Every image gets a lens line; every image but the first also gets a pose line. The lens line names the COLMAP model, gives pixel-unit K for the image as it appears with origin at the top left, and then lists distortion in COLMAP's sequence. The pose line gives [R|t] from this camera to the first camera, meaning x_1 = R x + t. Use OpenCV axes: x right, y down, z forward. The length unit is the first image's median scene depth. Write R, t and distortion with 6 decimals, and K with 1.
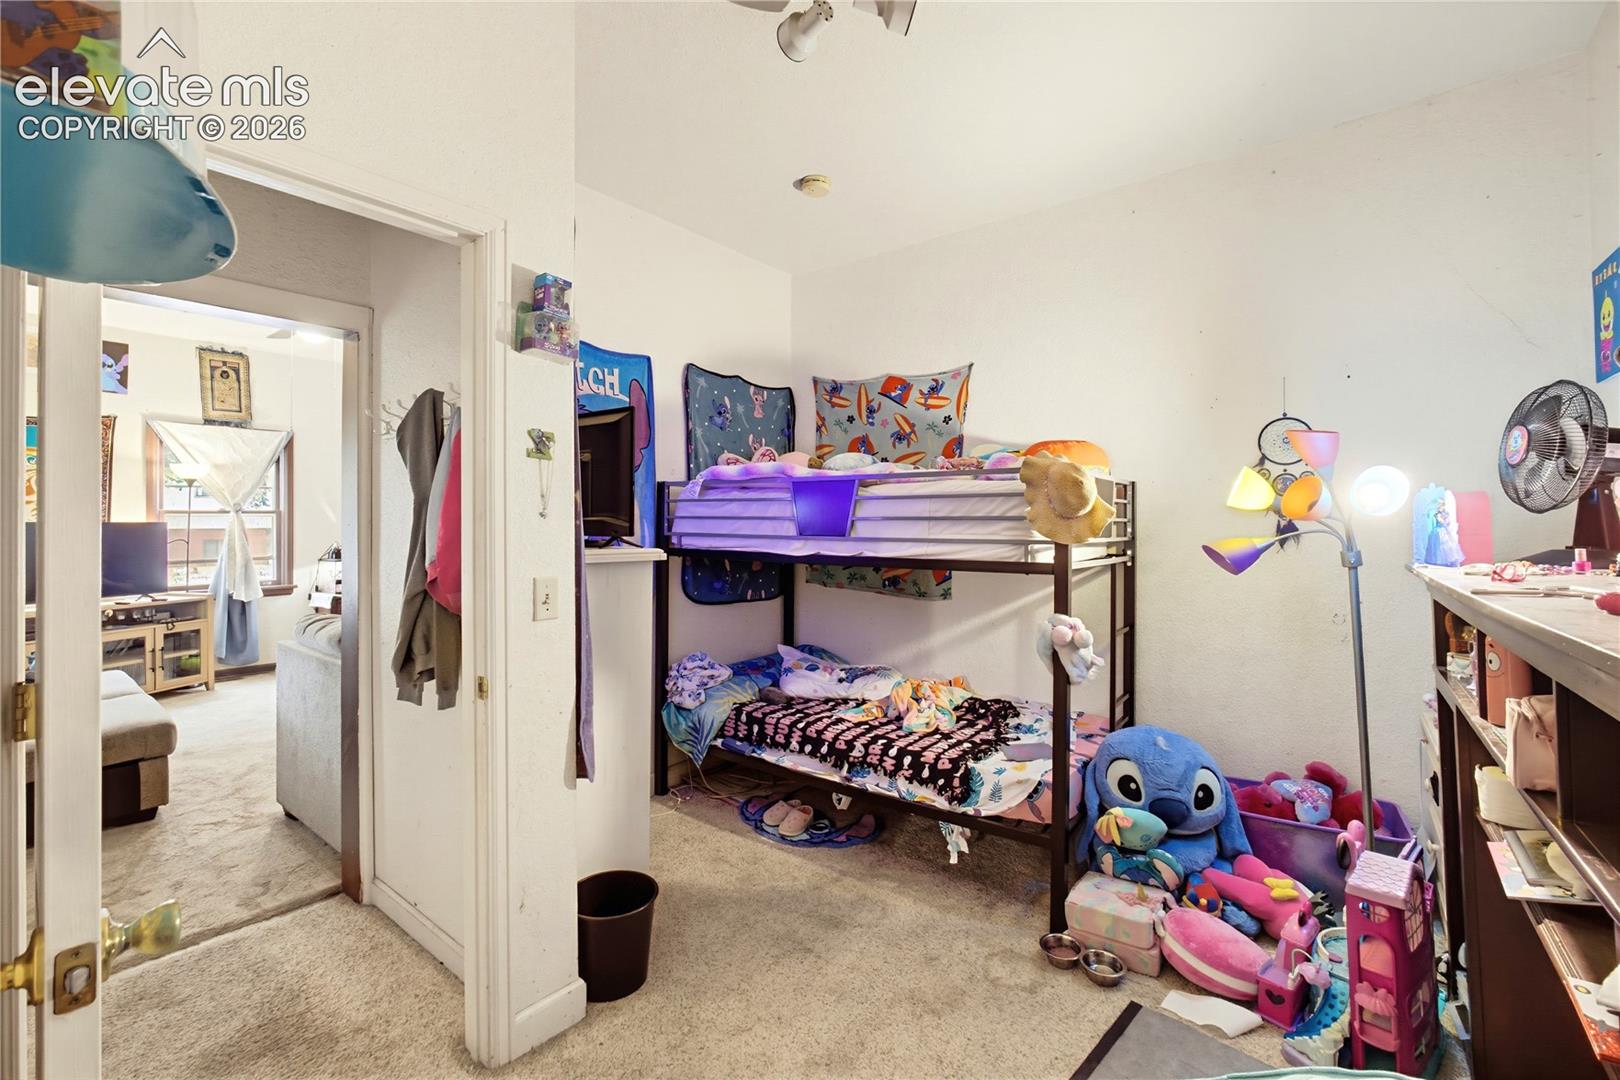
lens RADIAL K [[693.5, 0, 813.7], [0, 693.5, 523.7], [0, 0, 1]] dist [-0.016795, 0.003845]
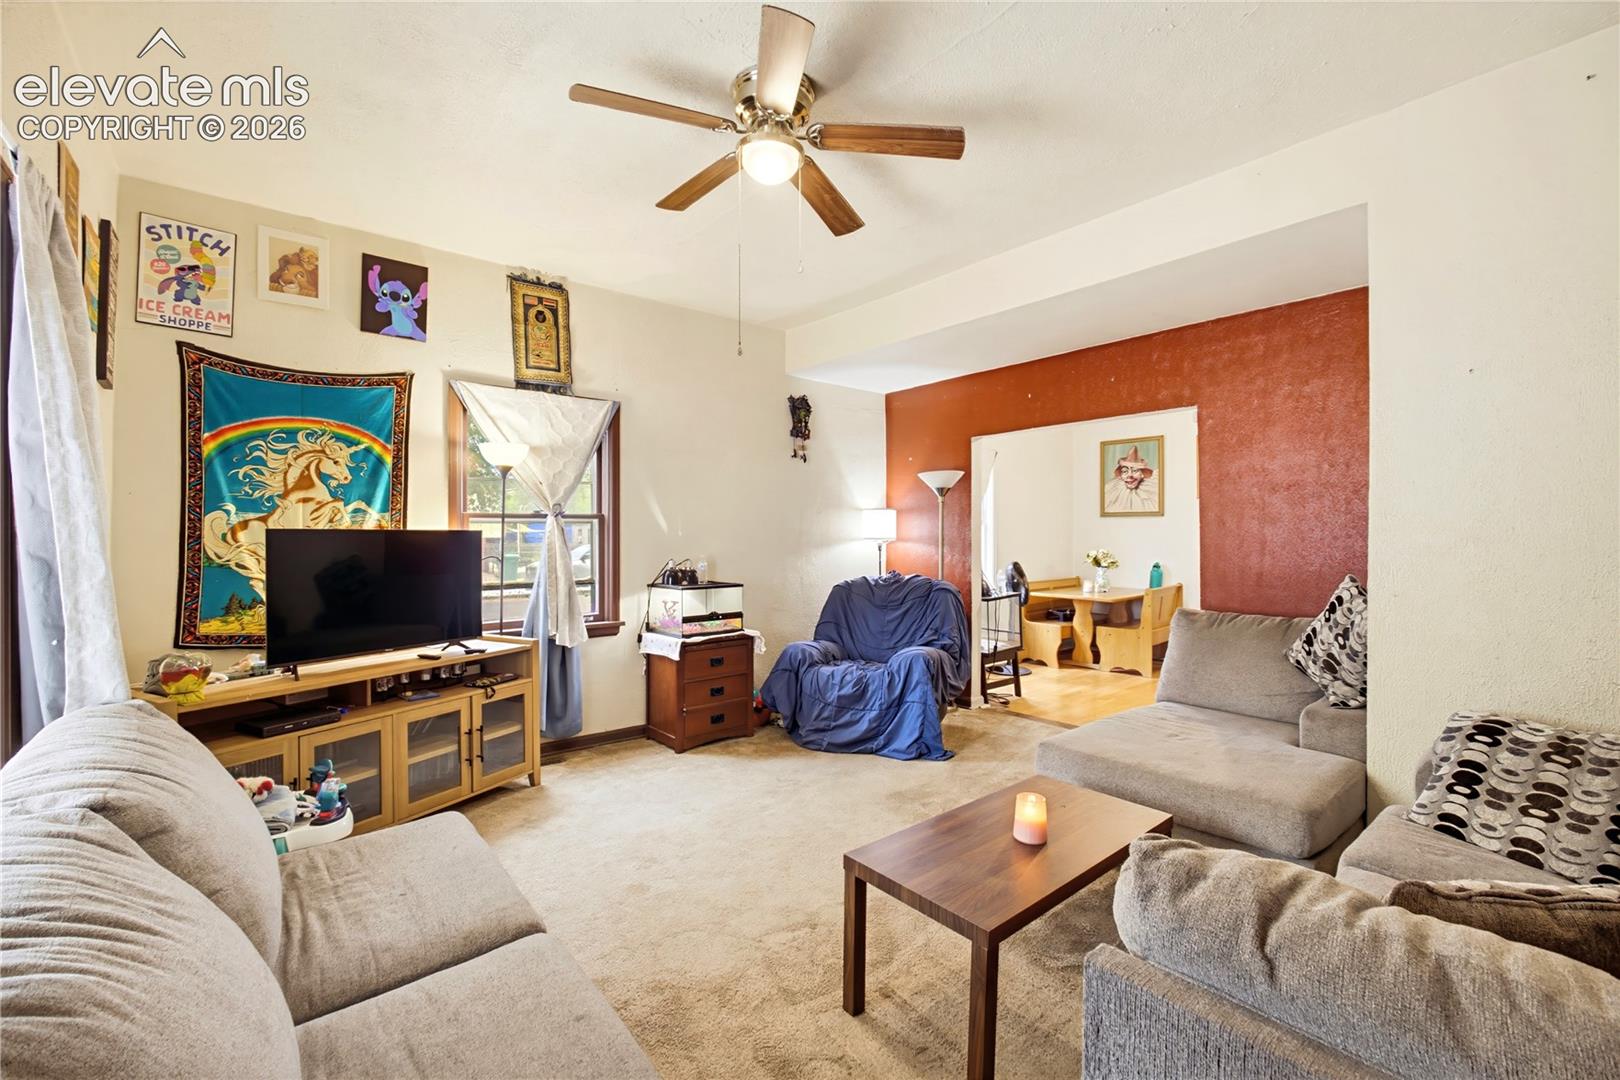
lens RADIAL K [[693.5, 0, 812.1], [0, 693.5, 542.4], [0, 0, 1]] dist [-0.016795, 0.003845]
pose [[0.977157, 0.006501, -0.212420, -0.450770], [-0.003964, 0.999916, 0.012369, -0.000286], [0.212483, -0.011245, 0.977100, 0.384488]]
